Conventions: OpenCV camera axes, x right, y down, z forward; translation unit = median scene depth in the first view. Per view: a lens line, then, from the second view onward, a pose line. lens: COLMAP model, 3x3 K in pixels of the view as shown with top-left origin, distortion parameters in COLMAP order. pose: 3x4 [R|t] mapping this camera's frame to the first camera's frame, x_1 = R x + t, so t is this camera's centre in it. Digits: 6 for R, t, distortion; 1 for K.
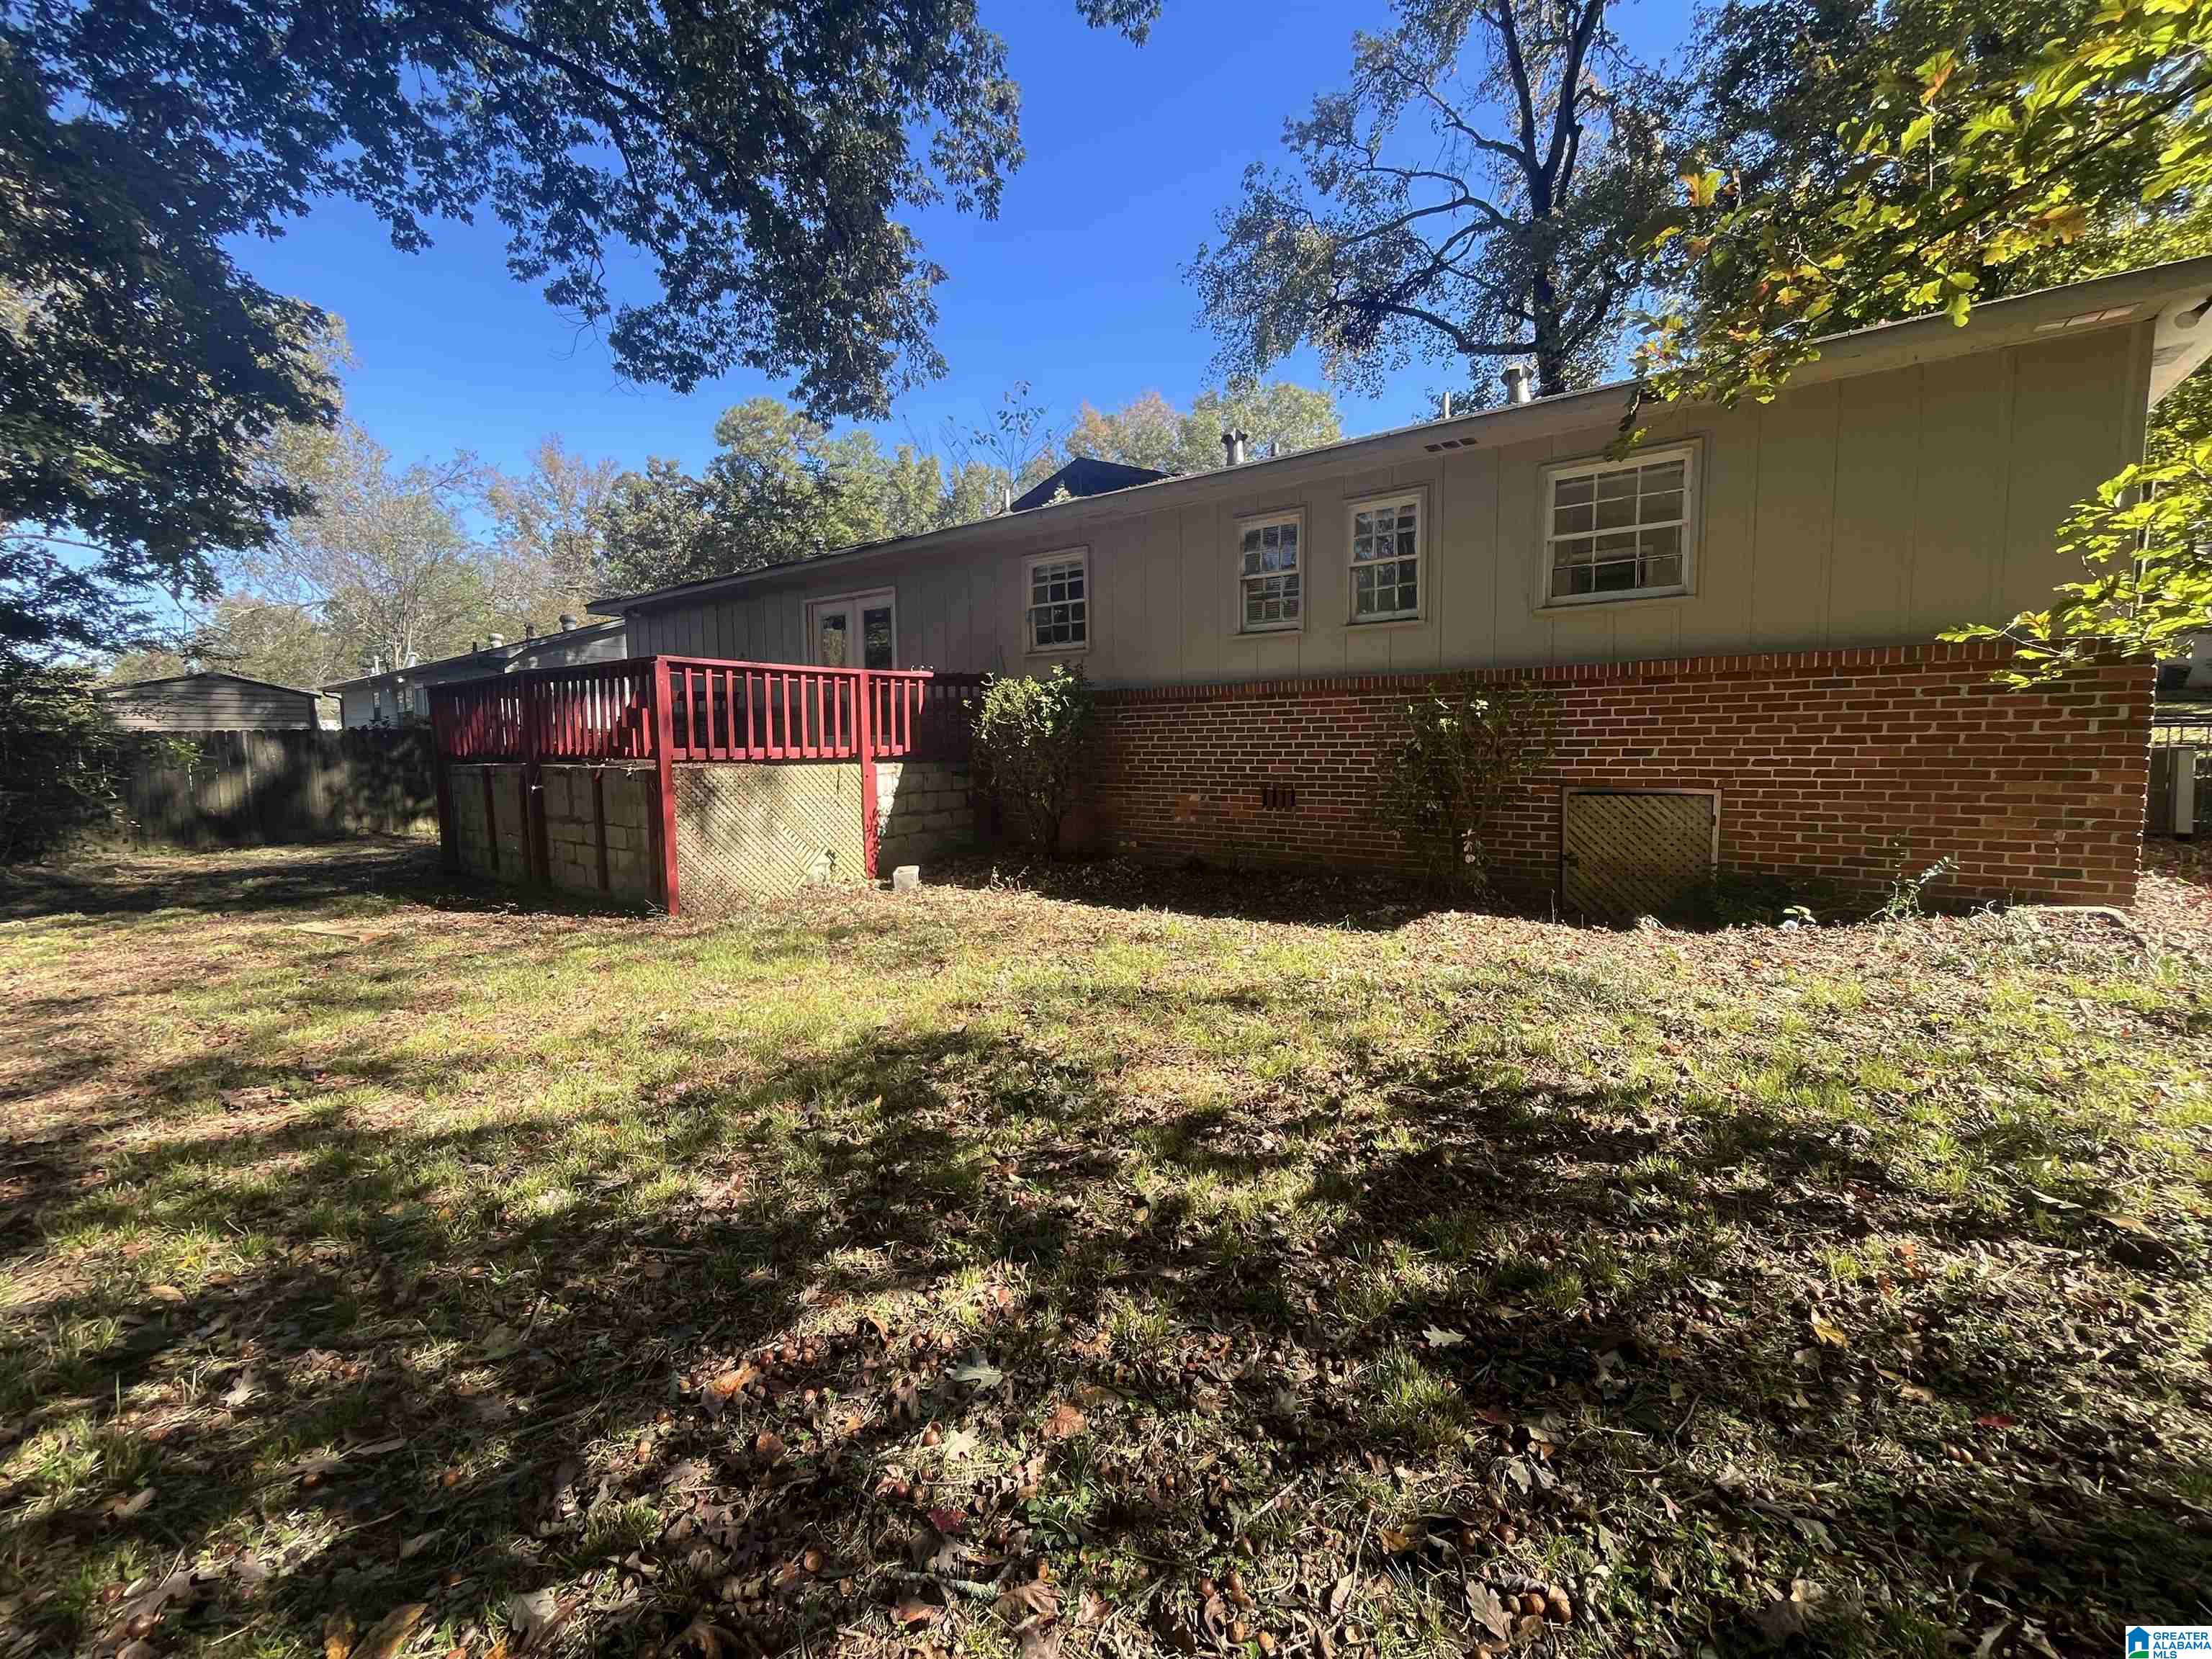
lens RADIAL K [[900.9, 0, 1098.4], [0, 900.9, 830.8], [0, 0, 1]] dist [-0.000574, -0.000891]
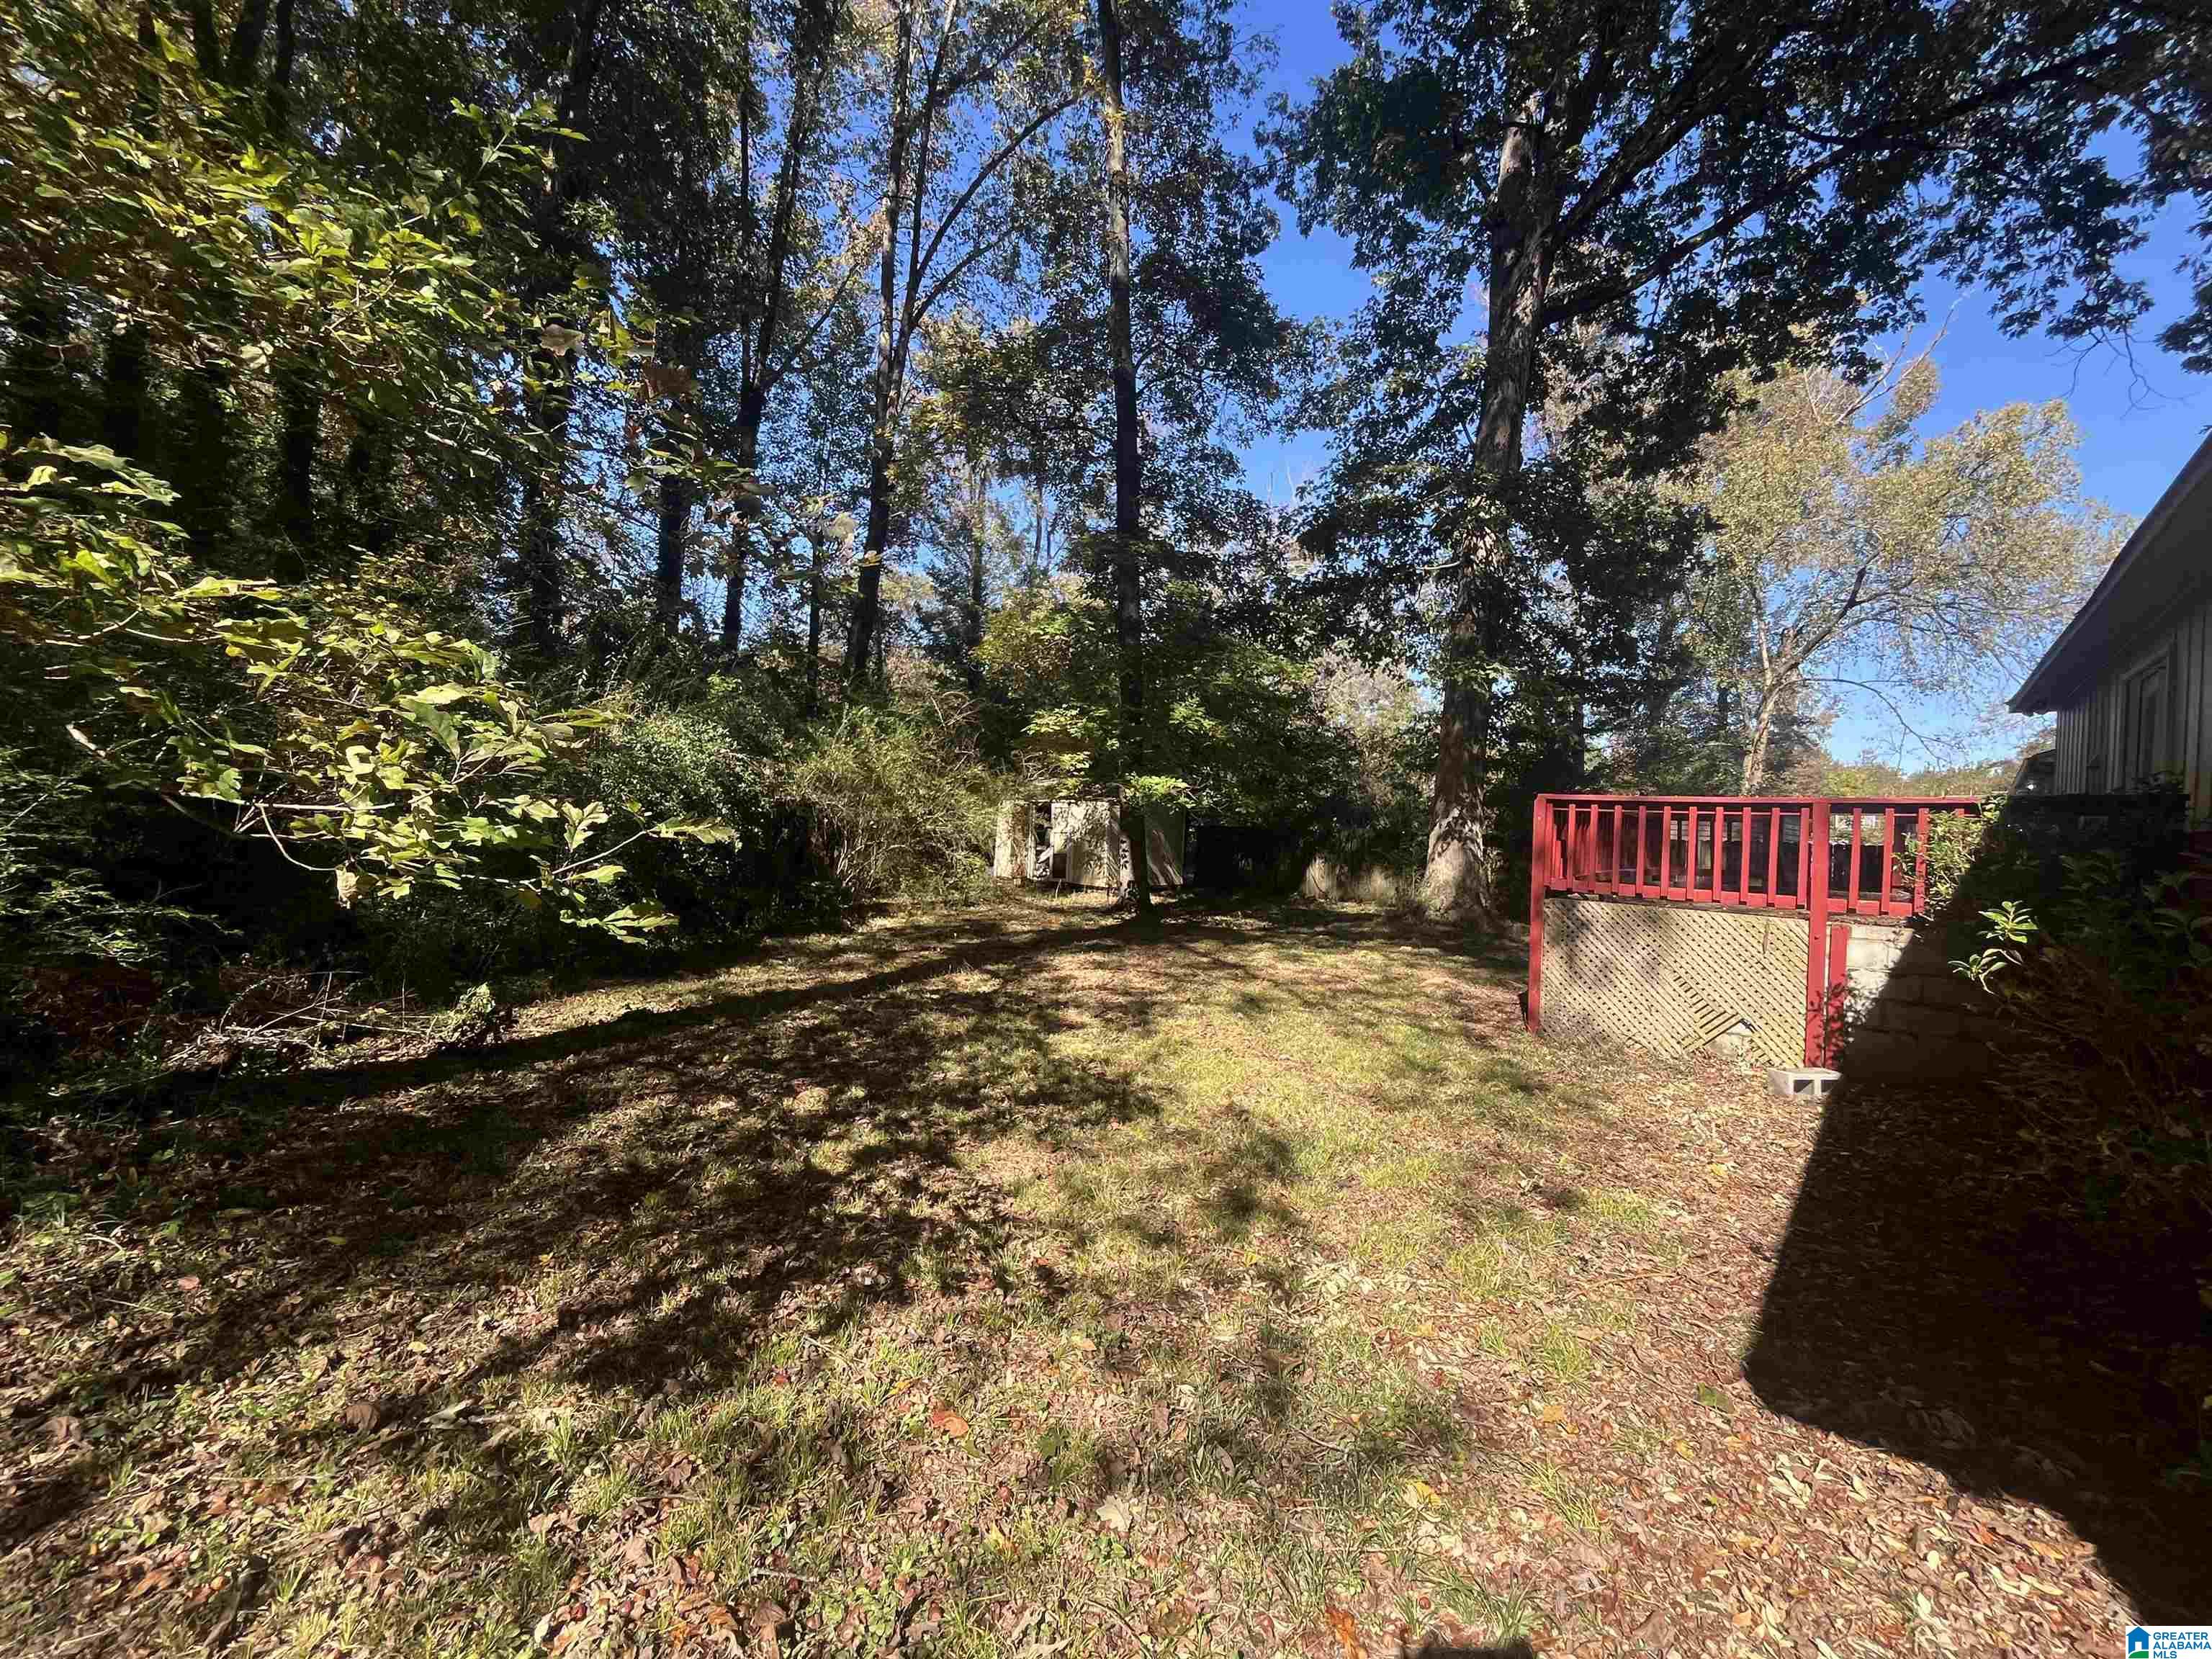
lens RADIAL K [[900.9, 0, 1099.9], [0, 900.9, 819.3], [0, 0, 1]] dist [-0.000574, -0.000891]
pose [[-0.069475, 0.011184, -0.997521, 0.569397], [-0.129277, 0.991404, 0.020119, -0.102993], [0.989172, 0.130354, -0.067432, 0.478110]]
